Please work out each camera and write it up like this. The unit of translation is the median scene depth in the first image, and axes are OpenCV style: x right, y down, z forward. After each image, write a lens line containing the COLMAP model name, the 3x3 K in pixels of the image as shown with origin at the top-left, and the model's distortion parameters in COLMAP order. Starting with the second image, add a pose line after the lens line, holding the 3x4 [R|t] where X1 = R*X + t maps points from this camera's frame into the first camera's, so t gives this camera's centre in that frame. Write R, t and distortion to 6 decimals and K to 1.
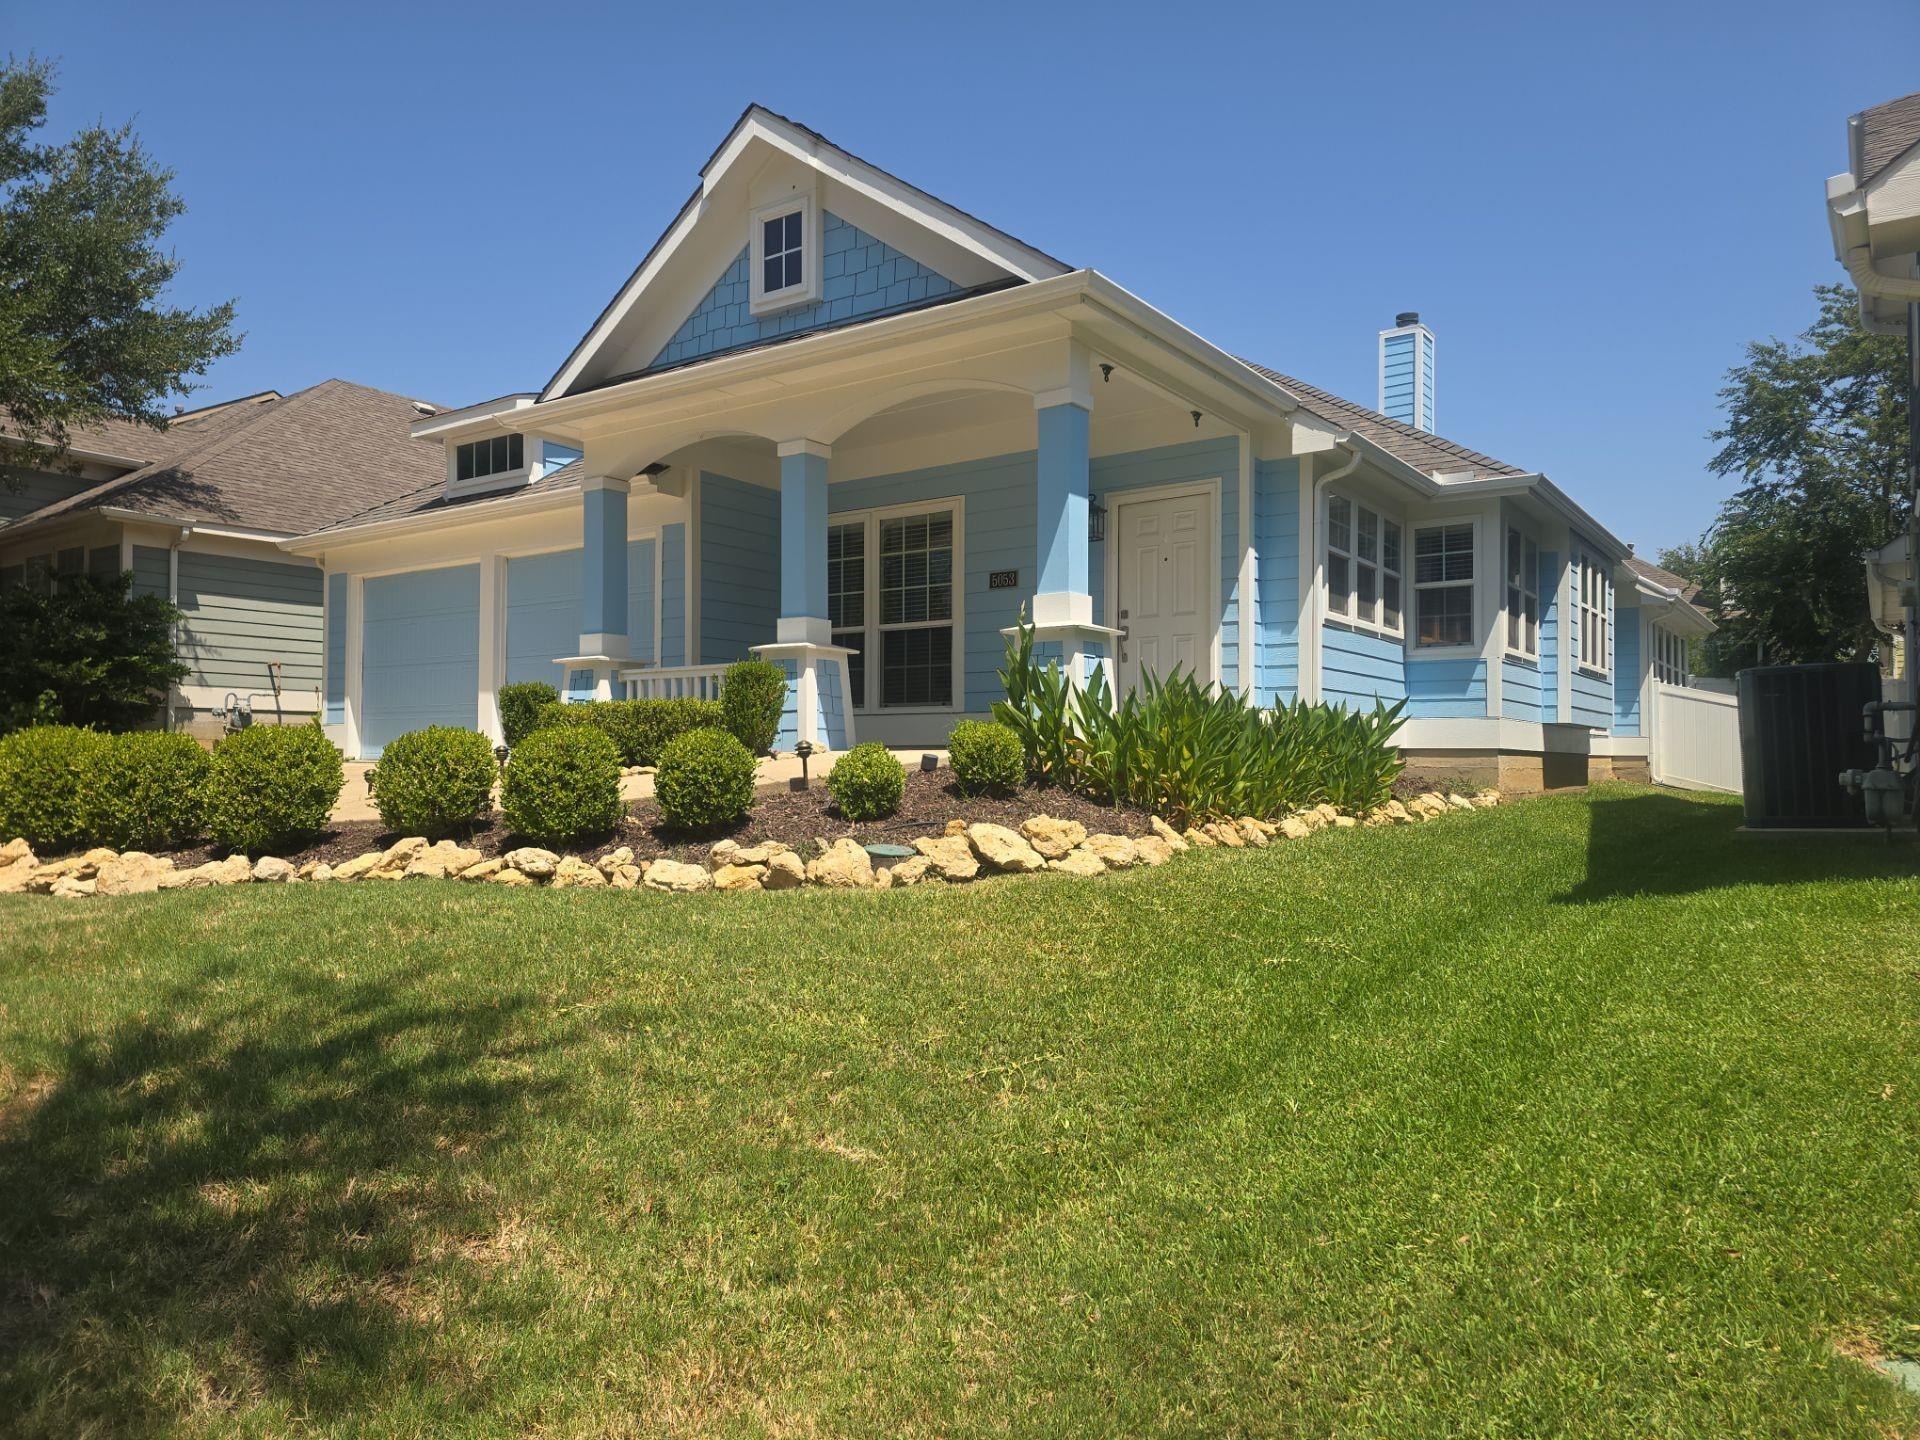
lens RADIAL K [[1267.7, 0, 960.0], [0, 1267.7, 720.0], [0, 0, 1]] dist [0.132274, -0.000044]
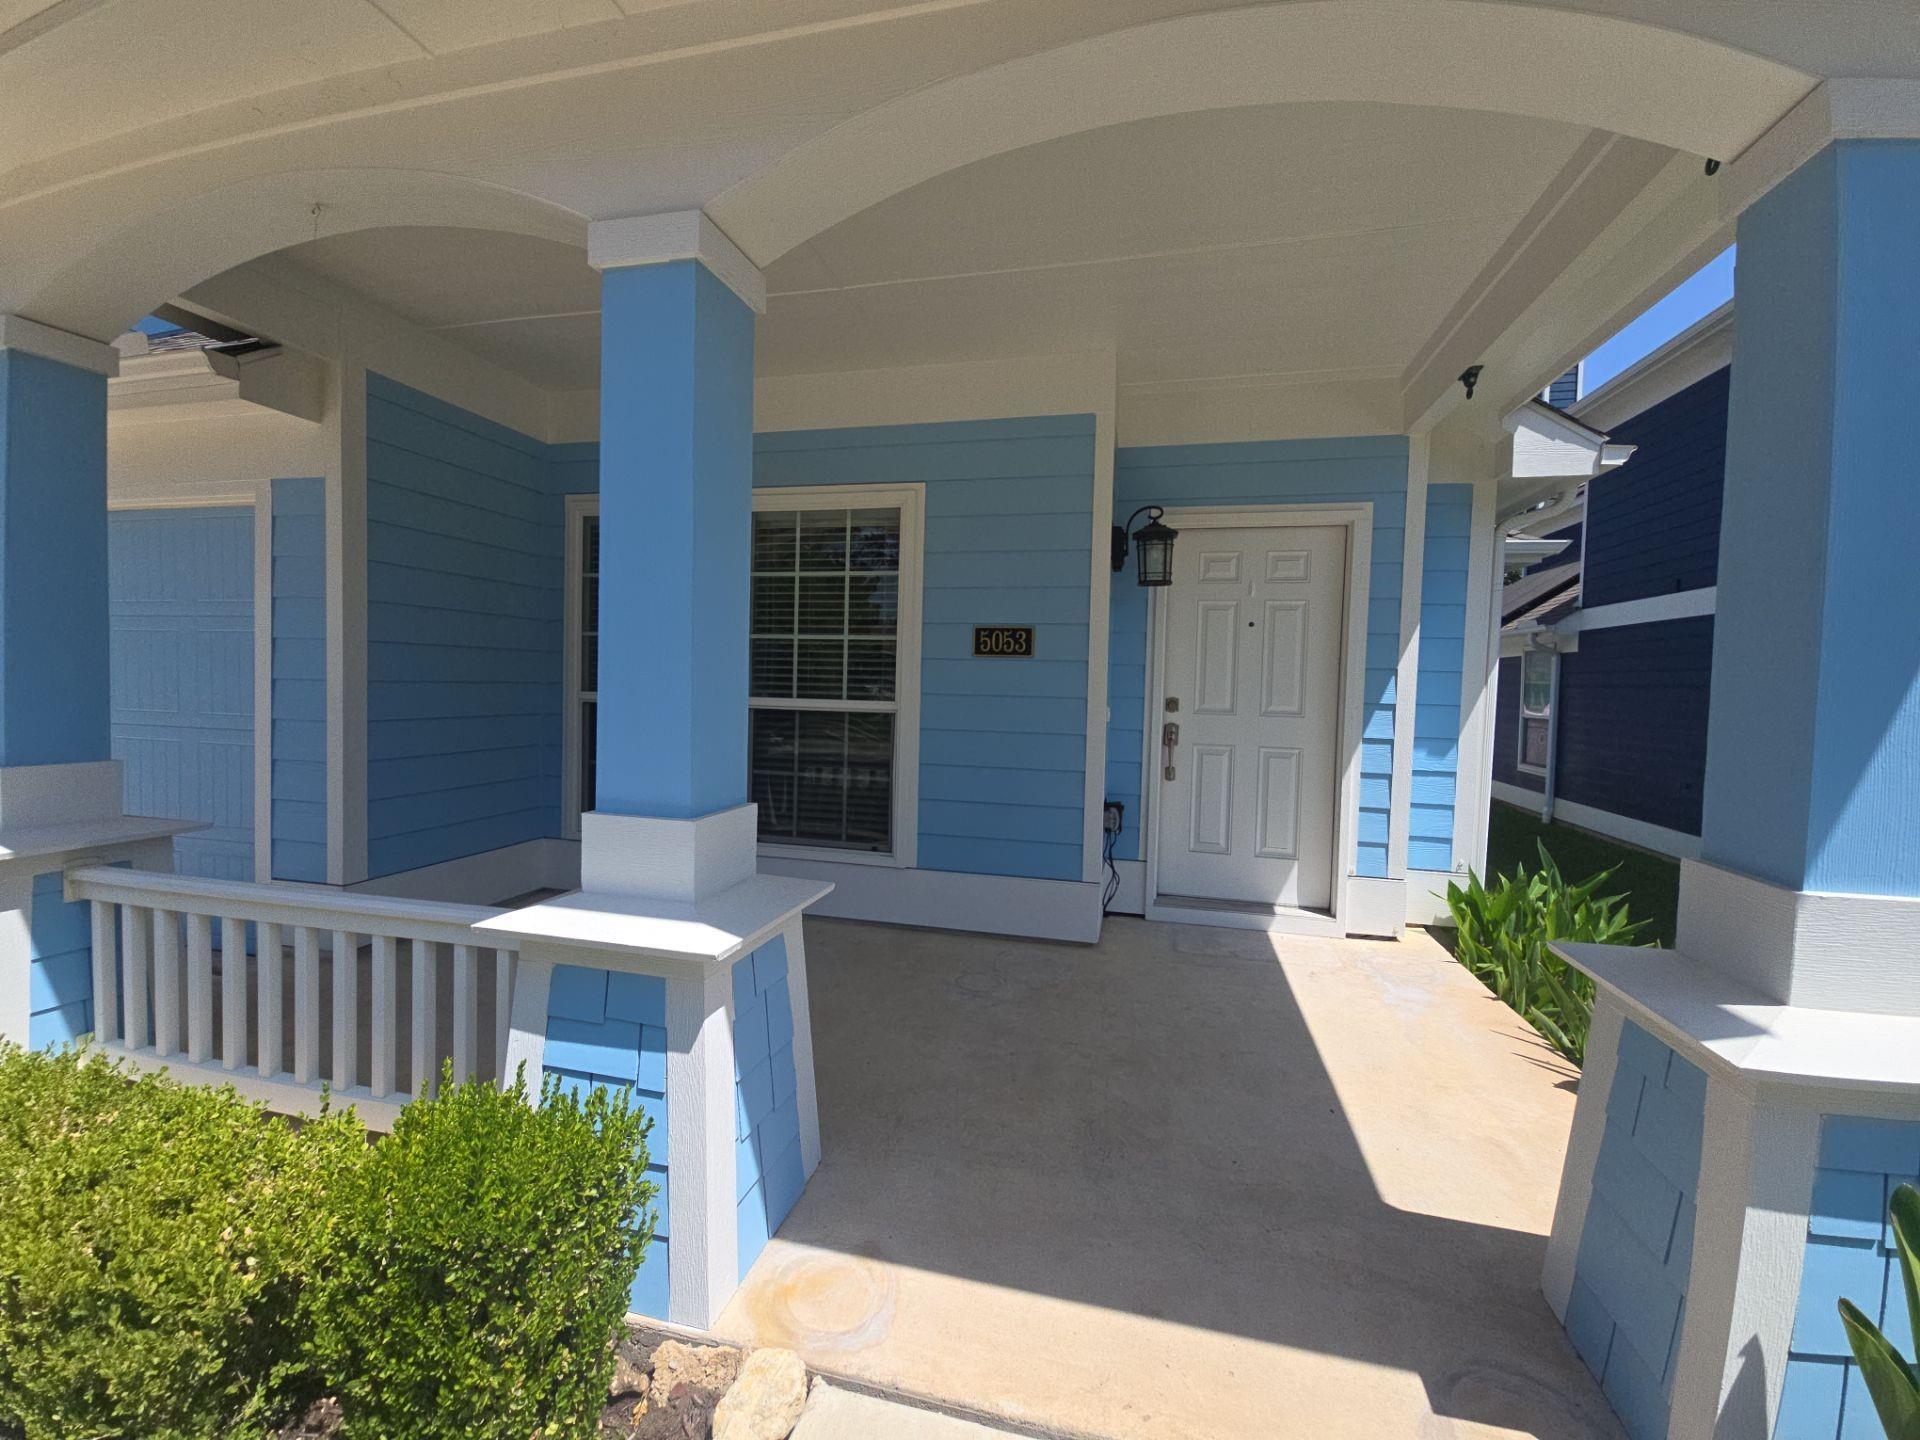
lens RADIAL K [[778.5, 0, 960.0], [0, 778.5, 720.0], [0, 0, 1]] dist [0.001228, 0.000127]
pose [[0.931345, 0.002506, 0.364130, -0.111812], [-0.036854, 0.995490, 0.087411, -0.107776], [-0.362269, -0.094830, 0.927237, 0.696821]]
